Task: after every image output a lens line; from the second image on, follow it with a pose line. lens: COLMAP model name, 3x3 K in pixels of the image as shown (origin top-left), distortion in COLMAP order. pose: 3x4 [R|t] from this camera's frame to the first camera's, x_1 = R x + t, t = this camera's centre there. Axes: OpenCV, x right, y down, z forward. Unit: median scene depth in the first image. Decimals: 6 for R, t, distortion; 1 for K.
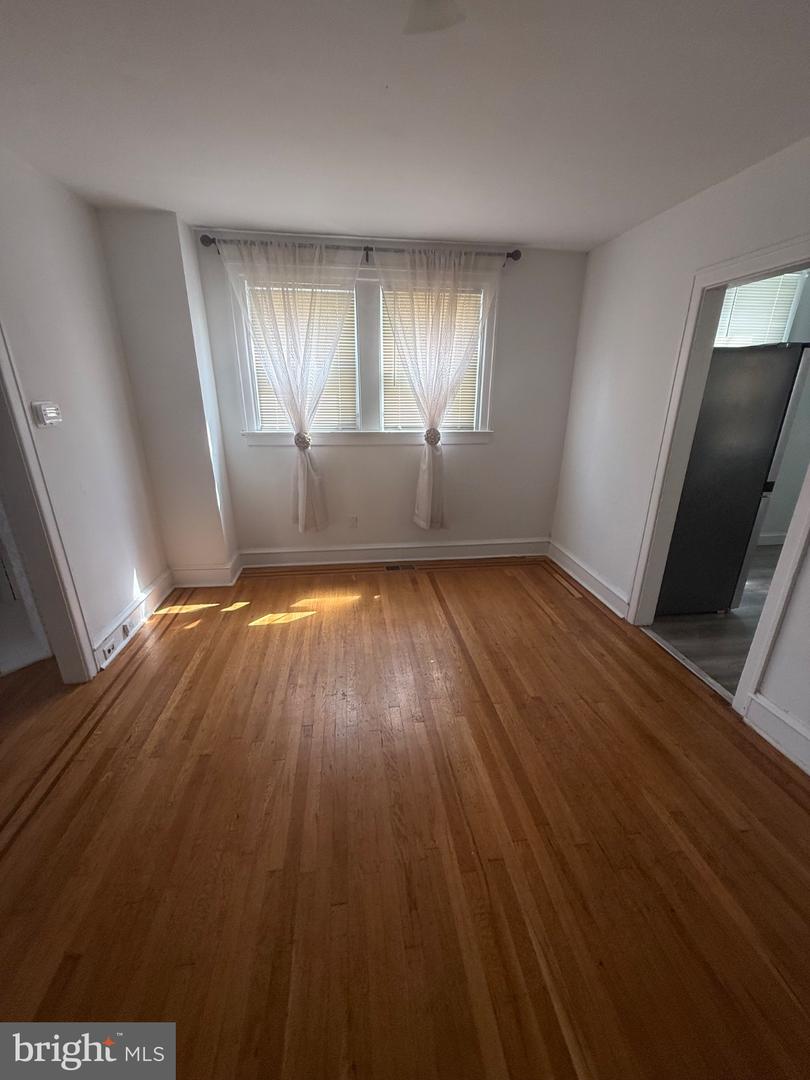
lens RADIAL K [[429.7, 0, 405.0], [0, 429.7, 540.0], [0, 0, 1]] dist [-0.000991, -0.000016]
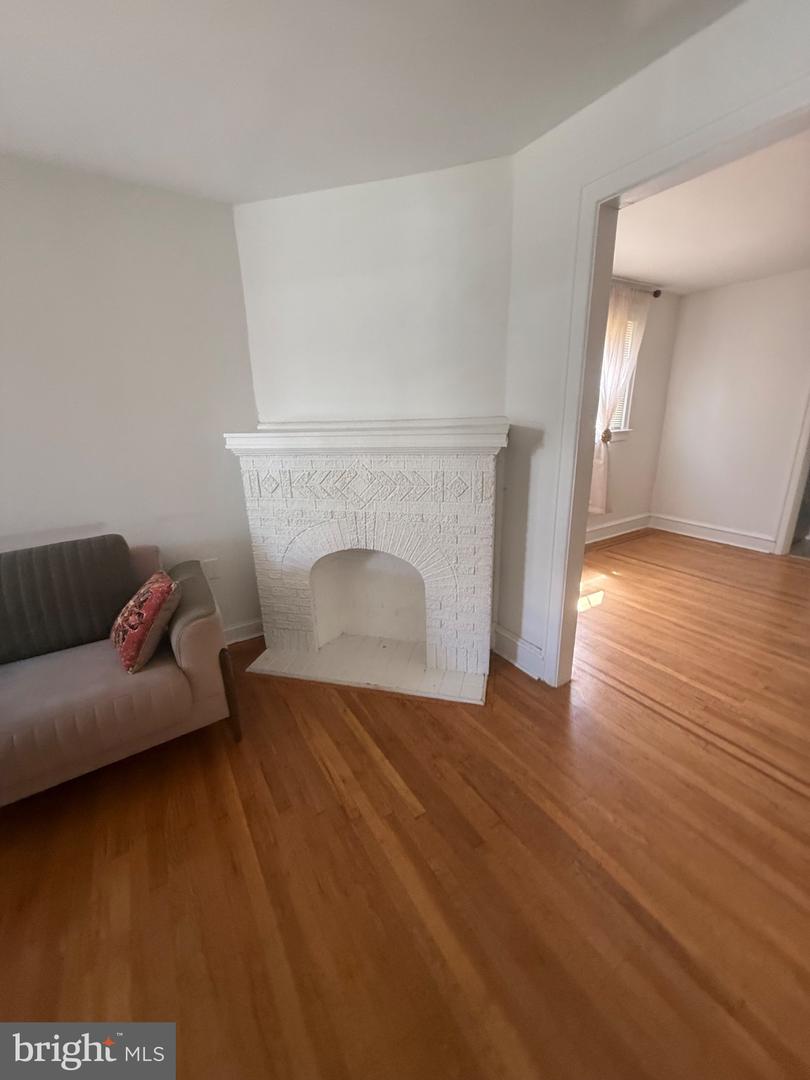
lens RADIAL K [[429.7, 0, 405.0], [0, 429.7, 540.0], [0, 0, 1]] dist [-0.000991, -0.000016]
pose [[0.912545, -0.143994, 0.382789, -1.078739], [0.163233, 0.986422, -0.018076, -0.028168], [-0.374989, 0.078979, 0.923659, 0.145903]]
